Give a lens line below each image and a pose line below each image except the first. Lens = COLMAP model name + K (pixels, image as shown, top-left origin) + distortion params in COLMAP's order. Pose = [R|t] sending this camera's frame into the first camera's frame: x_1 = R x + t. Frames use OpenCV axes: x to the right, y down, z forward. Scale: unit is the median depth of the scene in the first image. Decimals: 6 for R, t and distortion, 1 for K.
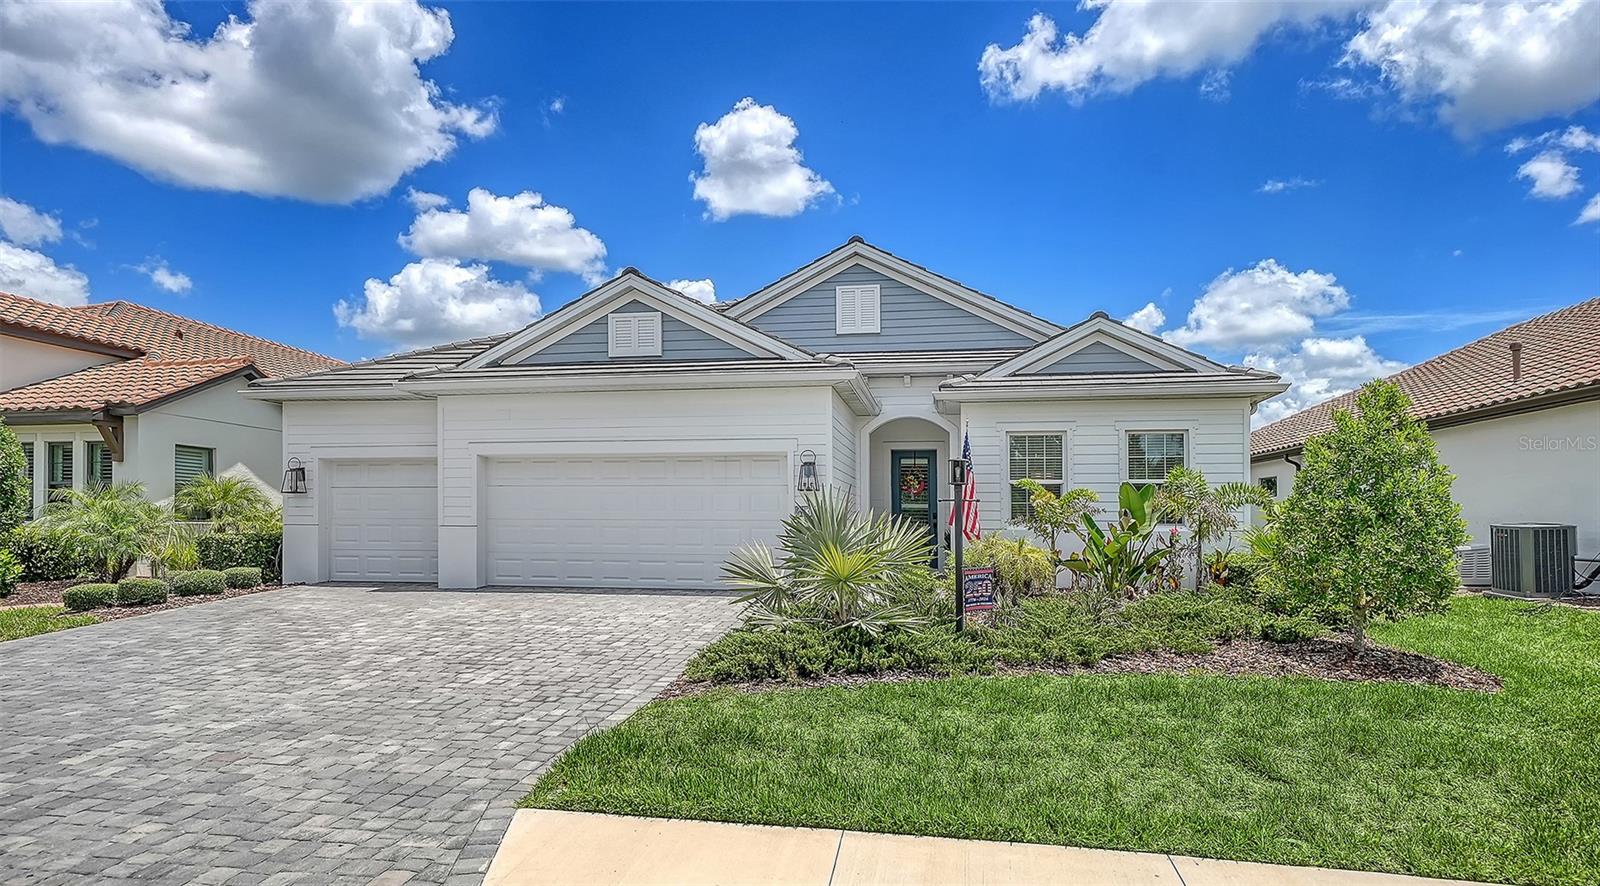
lens RADIAL K [[854.9, 0, 797.6], [0, 854.9, 451.3], [0, 0, 1]] dist [-0.008138, 0.005524]
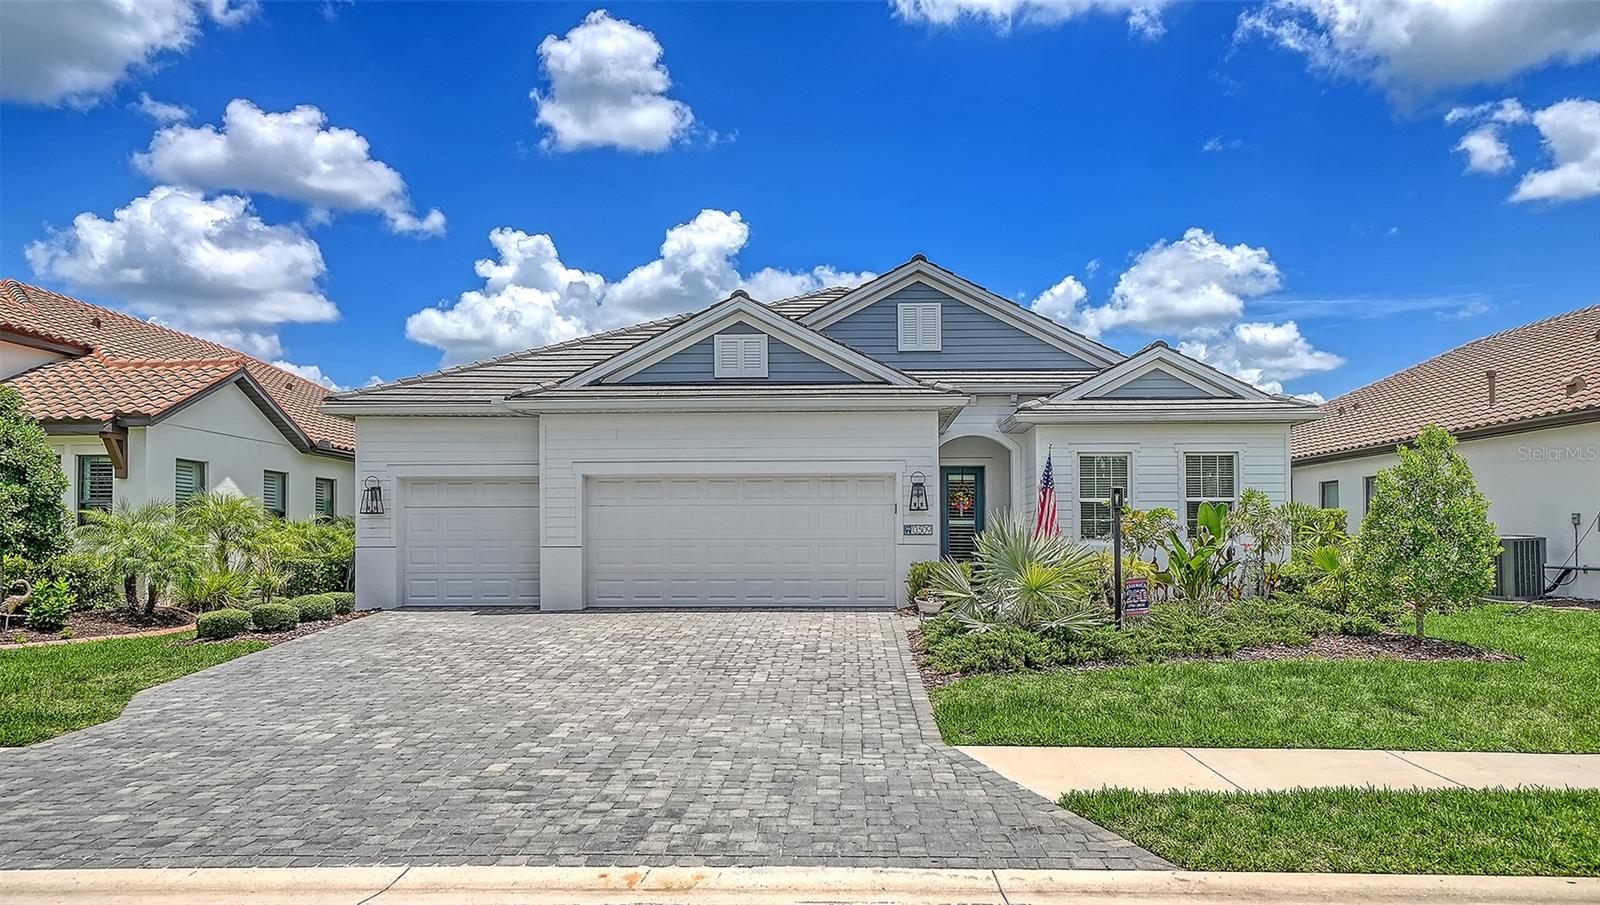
lens RADIAL K [[1086.3, 0, 799.6], [0, 1086.3, 453.3], [0, 0, 1]] dist [0.007473, -0.008943]
pose [[0.985947, 0.004675, 0.166995, -0.310012], [-0.006097, 0.999949, 0.008000, -0.029577], [-0.166949, -0.008906, 0.985925, -0.259716]]
